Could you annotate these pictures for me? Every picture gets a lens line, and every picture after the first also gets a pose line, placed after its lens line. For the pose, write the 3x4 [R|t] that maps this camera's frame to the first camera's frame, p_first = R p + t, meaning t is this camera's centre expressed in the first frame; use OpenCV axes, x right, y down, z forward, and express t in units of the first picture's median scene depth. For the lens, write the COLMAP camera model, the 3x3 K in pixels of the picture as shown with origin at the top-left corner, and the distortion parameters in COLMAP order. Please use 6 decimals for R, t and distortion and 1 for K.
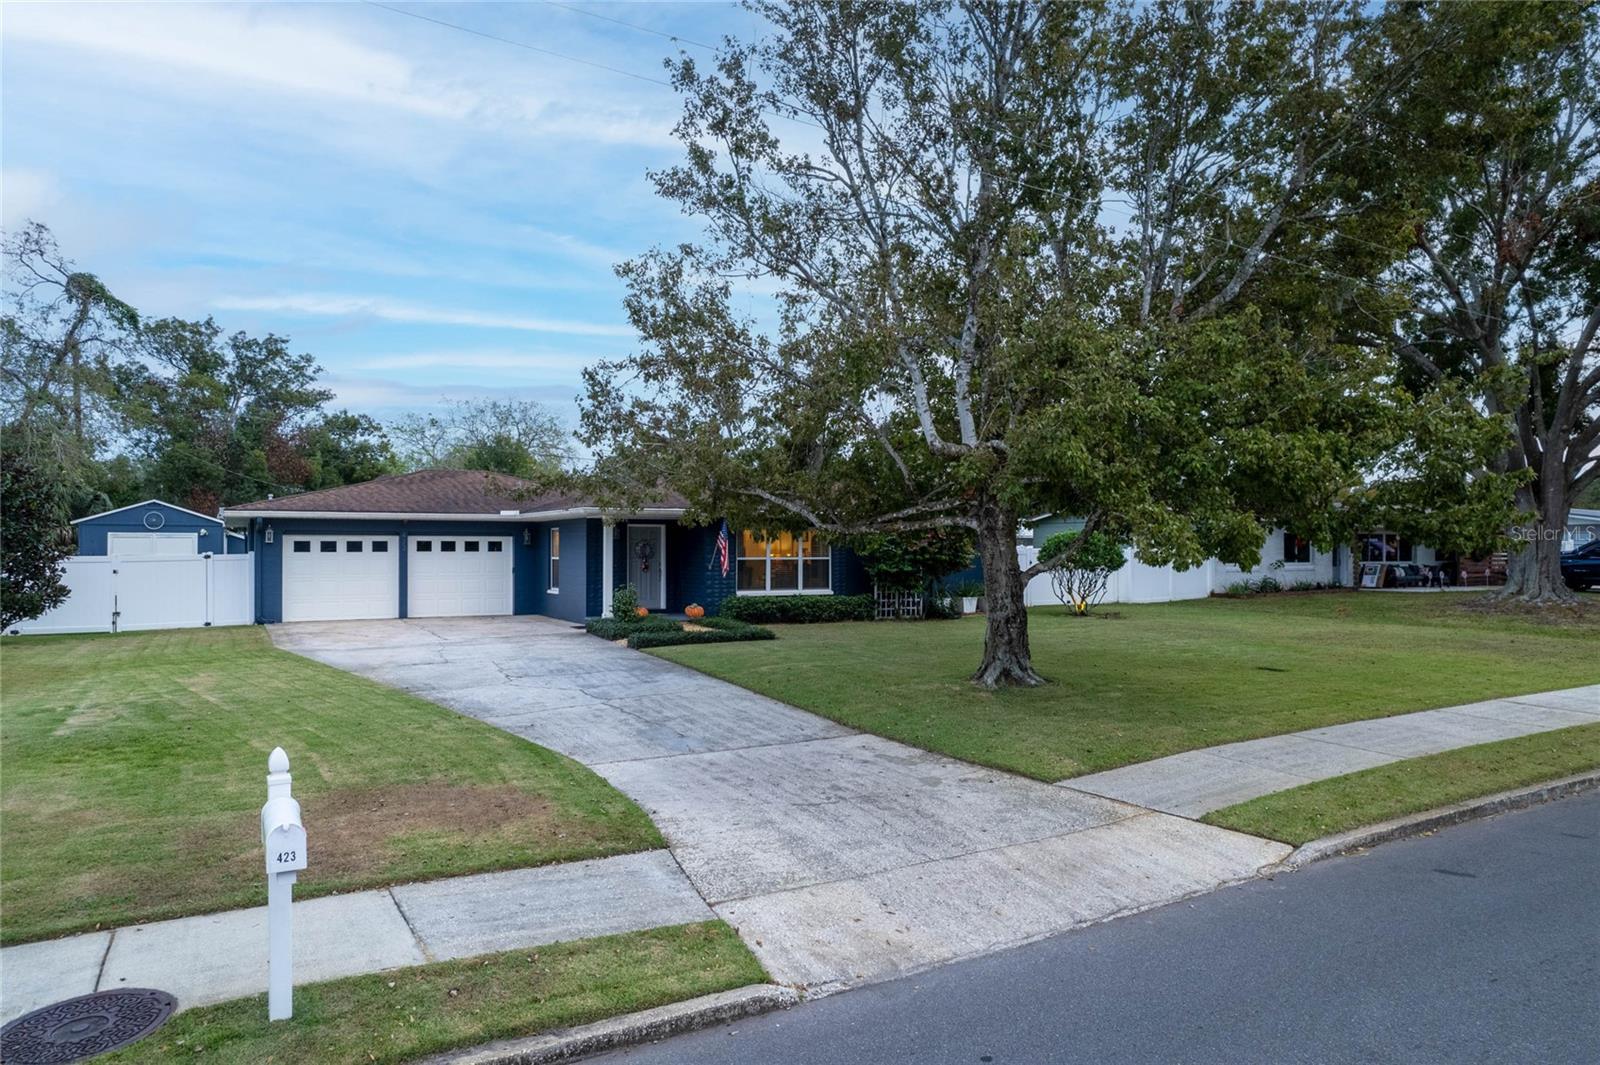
lens RADIAL K [[1013.5, 0, 800.0], [0, 1013.5, 532.5], [0, 0, 1]] dist [-0.072552, 0.062012]
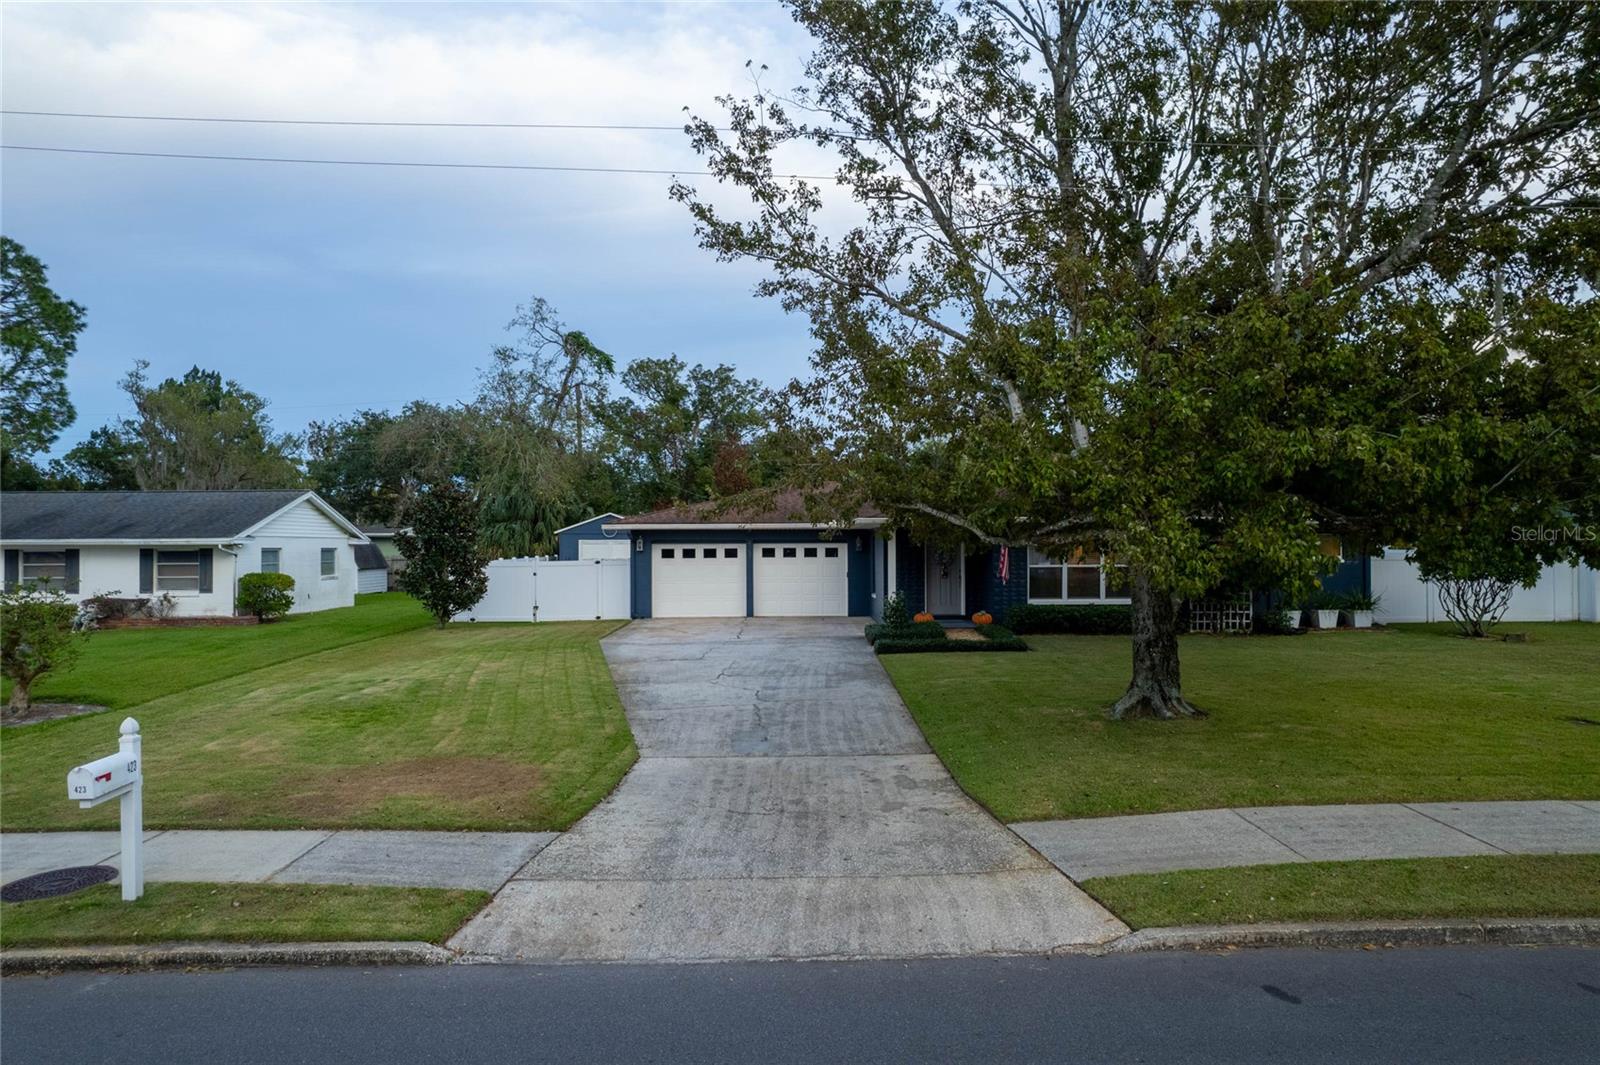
lens RADIAL K [[1013.5, 0, 800.0], [0, 1013.5, 532.5], [0, 0, 1]] dist [-0.072552, 0.062012]
pose [[0.877398, -0.010040, -0.479659, 0.645356], [0.011940, 0.999928, 0.000909, -0.030889], [0.479615, -0.006524, 0.877455, 0.104961]]
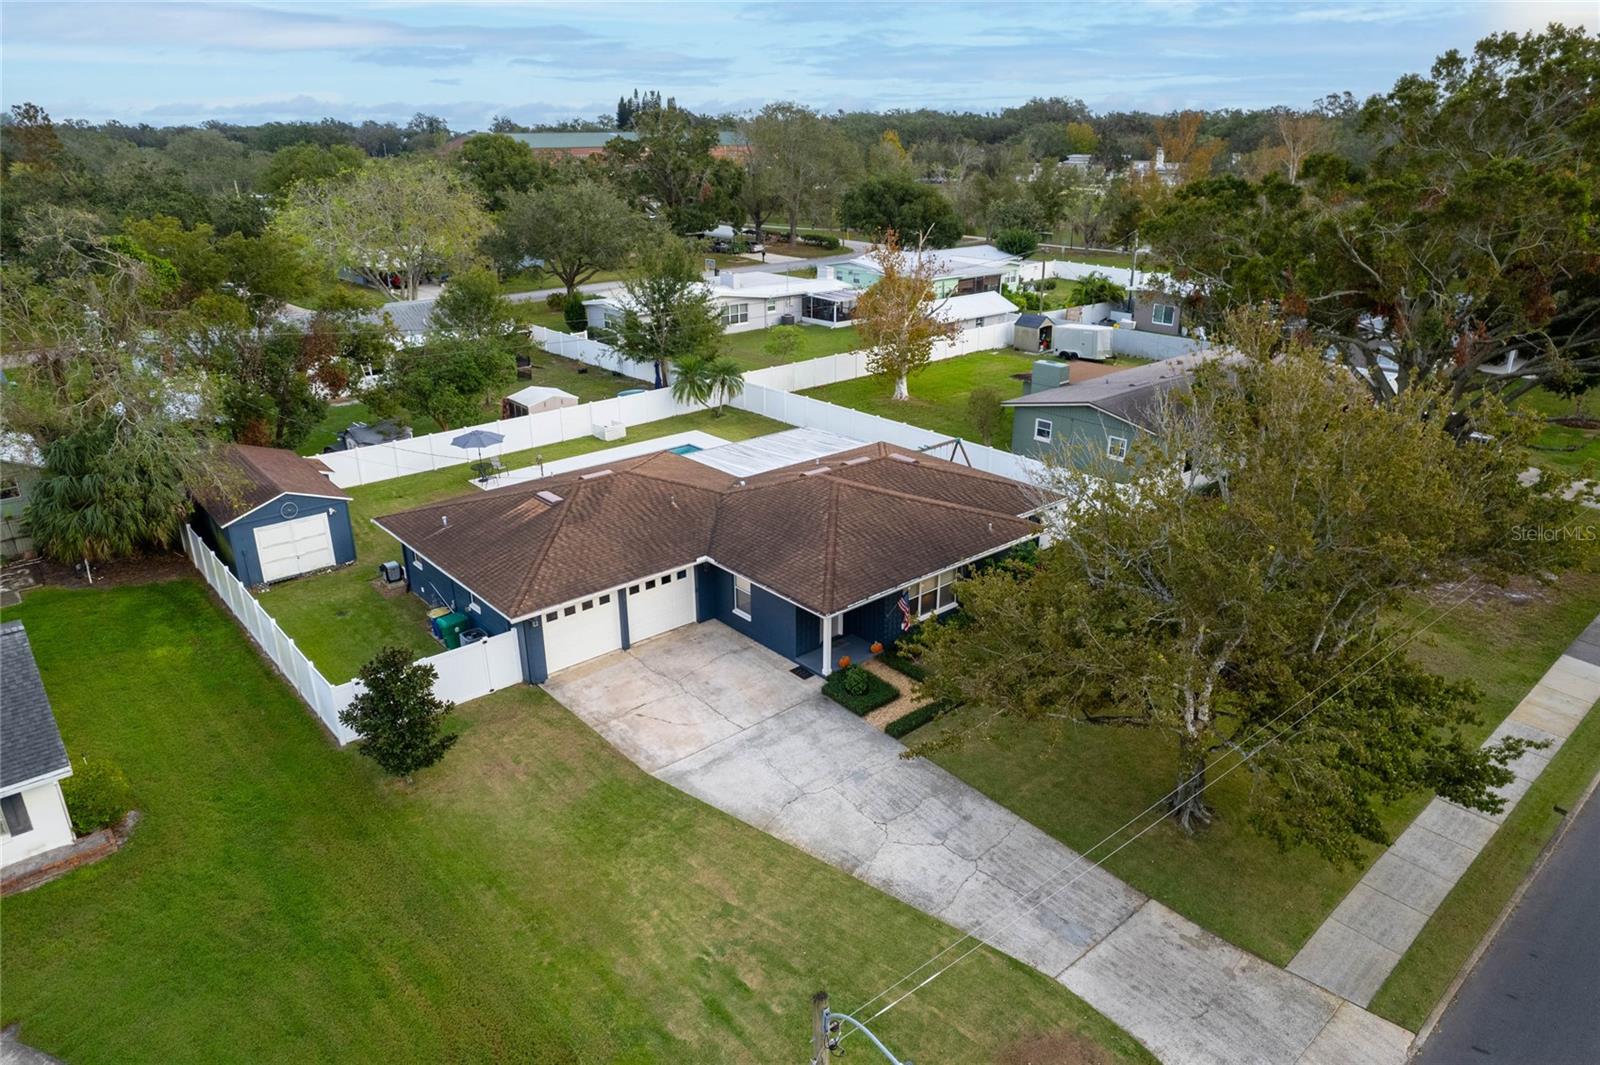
lens RADIAL K [[1013.5, 0, 800.0], [0, 1013.5, 532.5], [0, 0, 1]] dist [-0.072552, 0.062012]
pose [[0.981604, -0.080973, 0.172906, -1.267608], [0.009421, 0.925051, 0.379727, -1.722068], [-0.190695, -0.371112, 0.908797, -0.465422]]
